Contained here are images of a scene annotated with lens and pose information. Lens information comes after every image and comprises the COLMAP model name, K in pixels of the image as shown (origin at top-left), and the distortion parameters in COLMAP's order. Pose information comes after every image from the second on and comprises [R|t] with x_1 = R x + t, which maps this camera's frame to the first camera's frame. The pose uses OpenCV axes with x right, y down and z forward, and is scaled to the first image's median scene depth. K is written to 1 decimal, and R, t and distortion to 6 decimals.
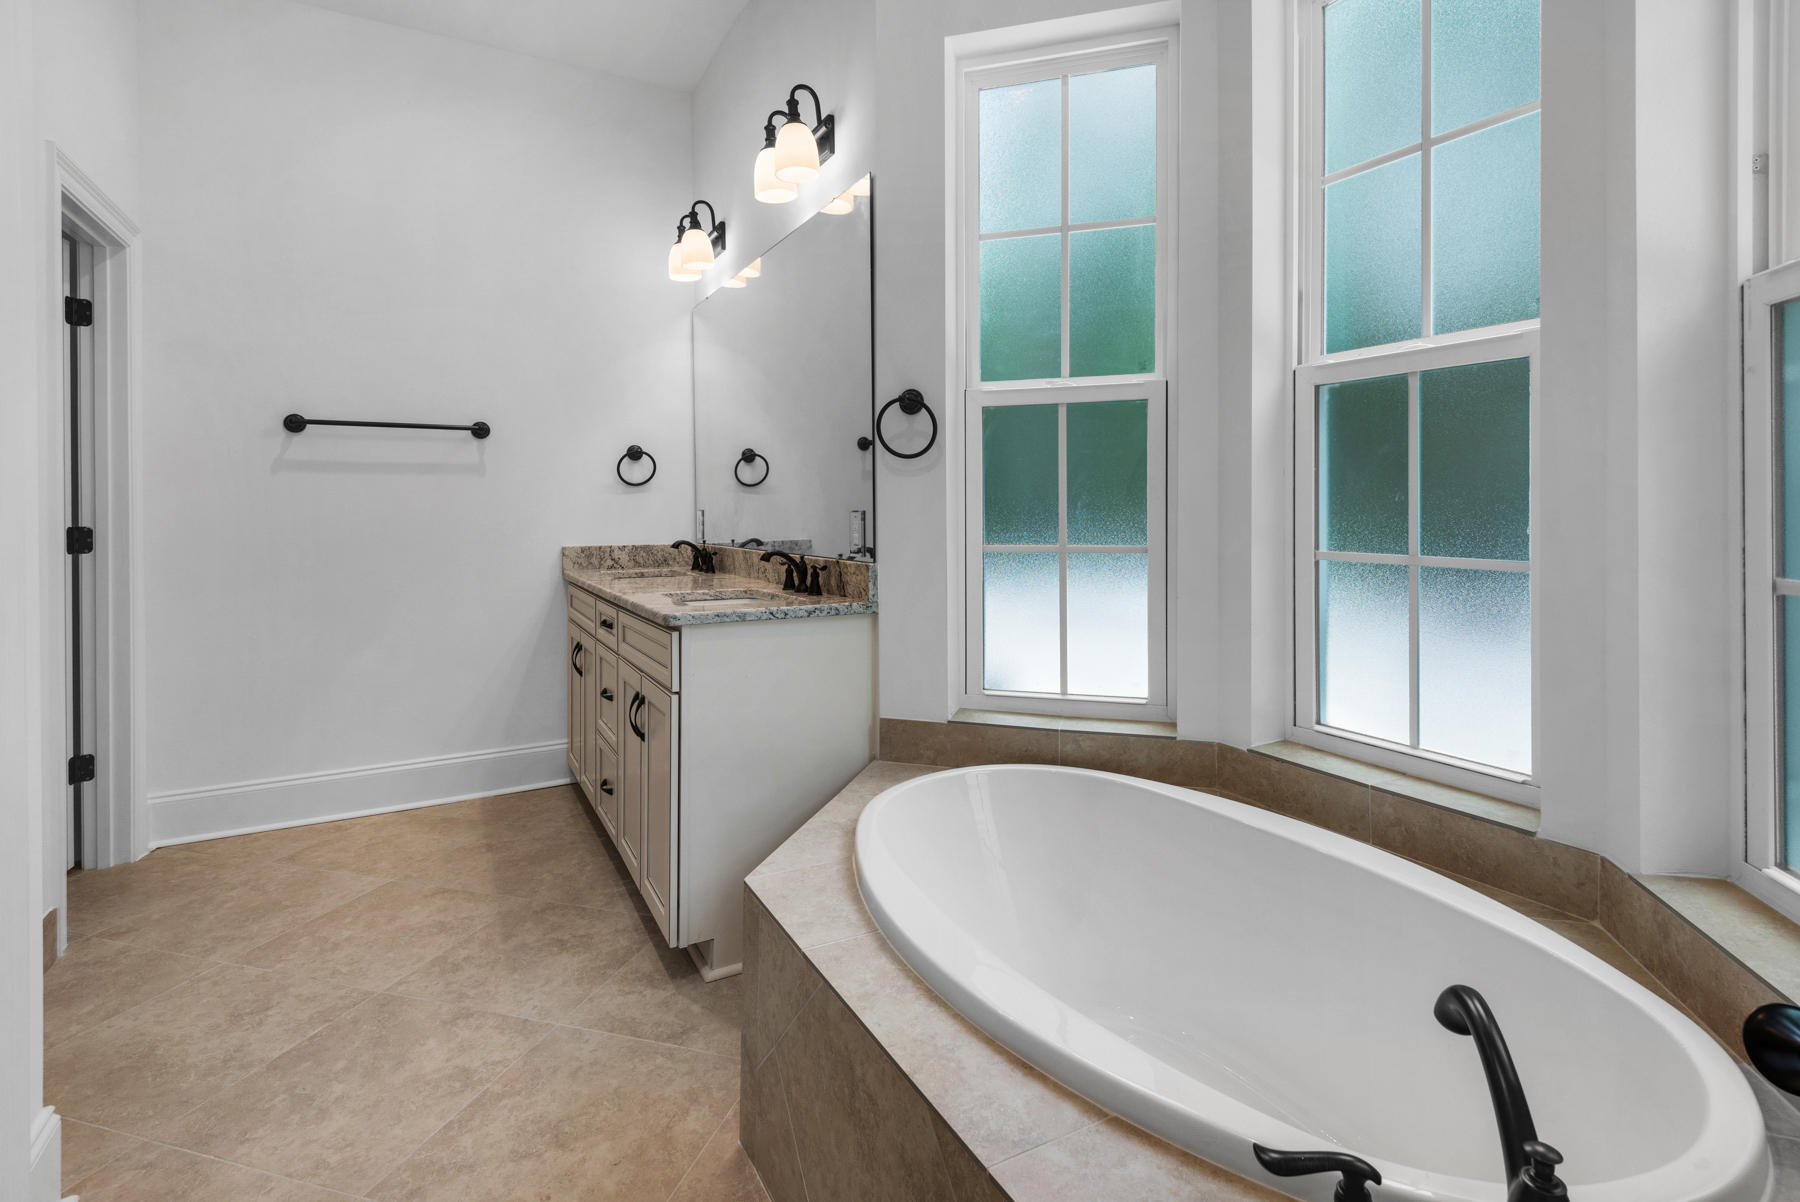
lens RADIAL K [[830.0, 0, 906.6], [0, 830.0, 561.8], [0, 0, 1]] dist [0.025202, -0.010135]
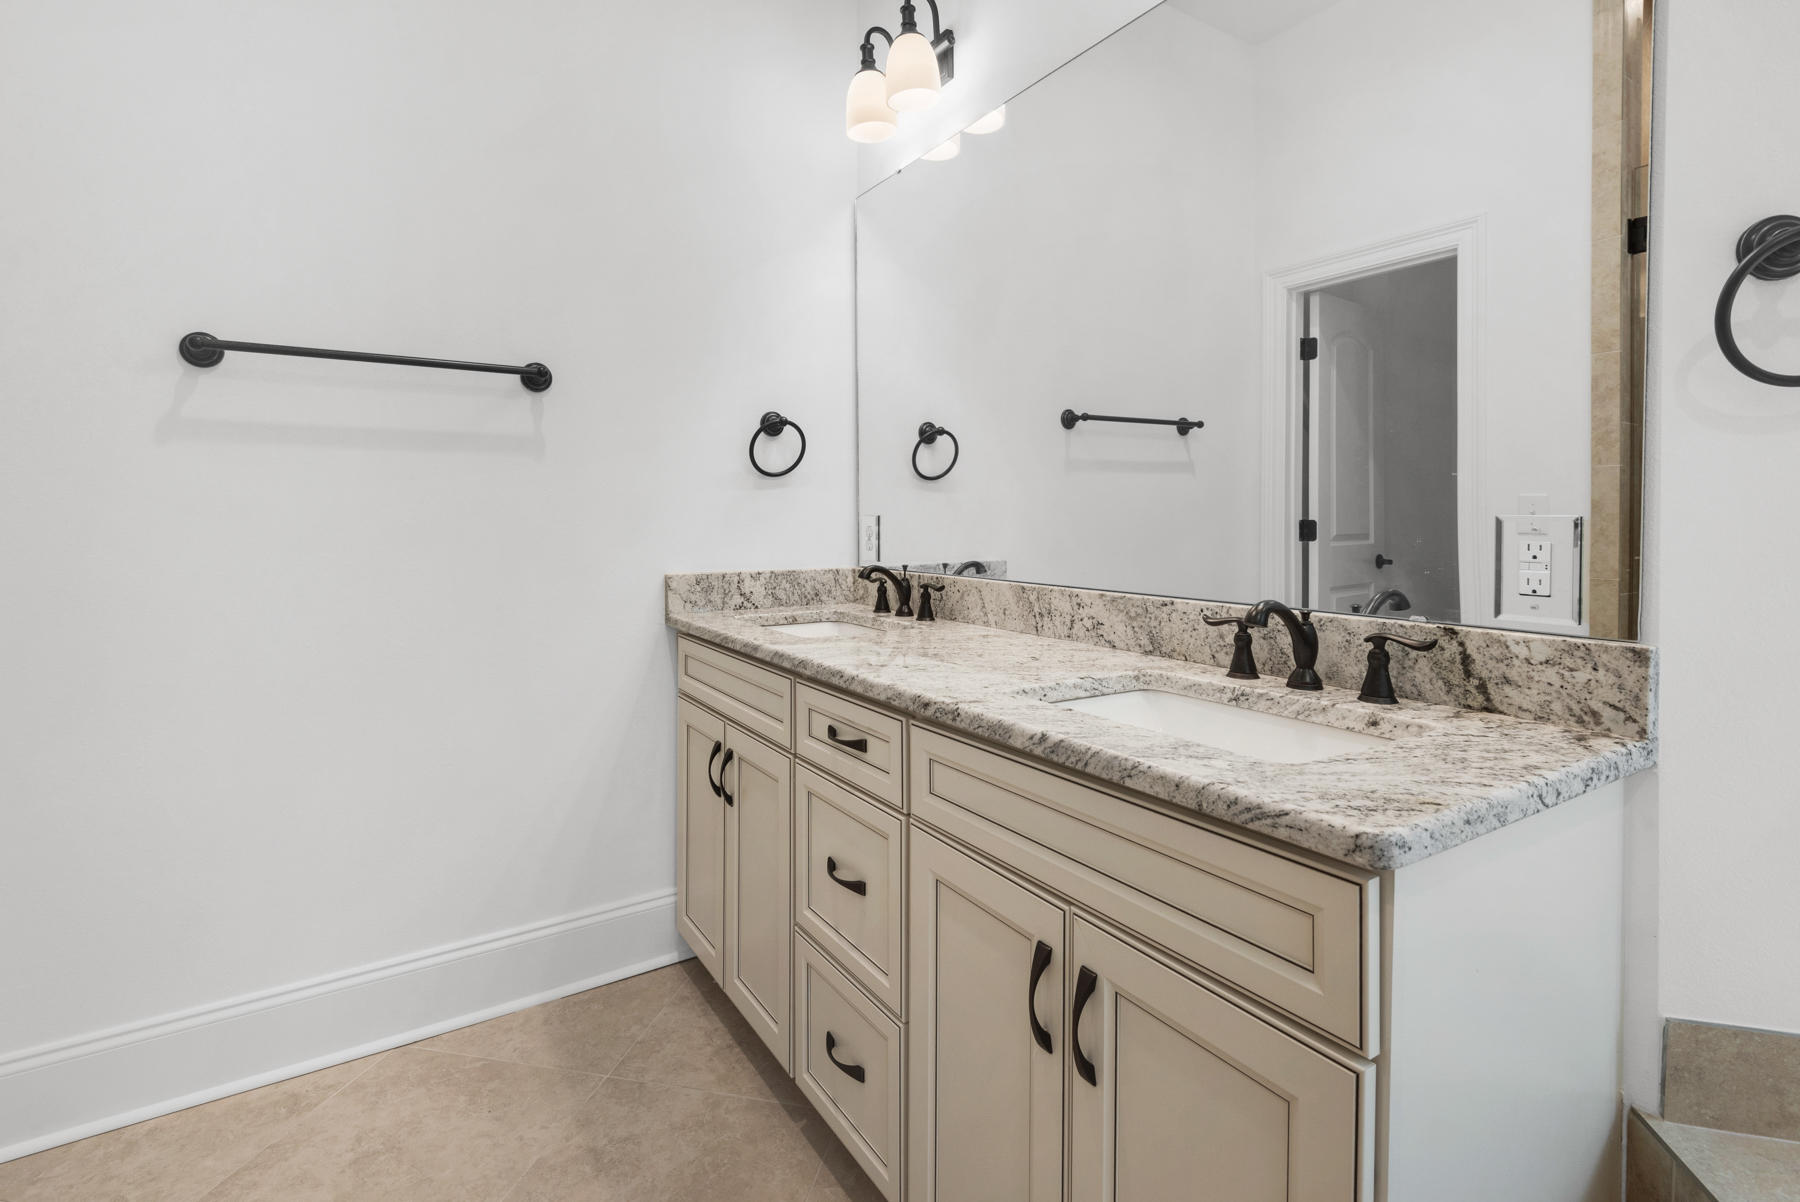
lens RADIAL K [[823.6, 0, 903.0], [0, 823.6, 582.8], [0, 0, 1]] dist [0.021281, -0.009578]
pose [[0.998115, 0.001915, 0.061336, -0.278815], [-0.002893, 0.999870, 0.015864, -0.022176], [-0.061298, -0.016011, 0.997991, 0.390288]]
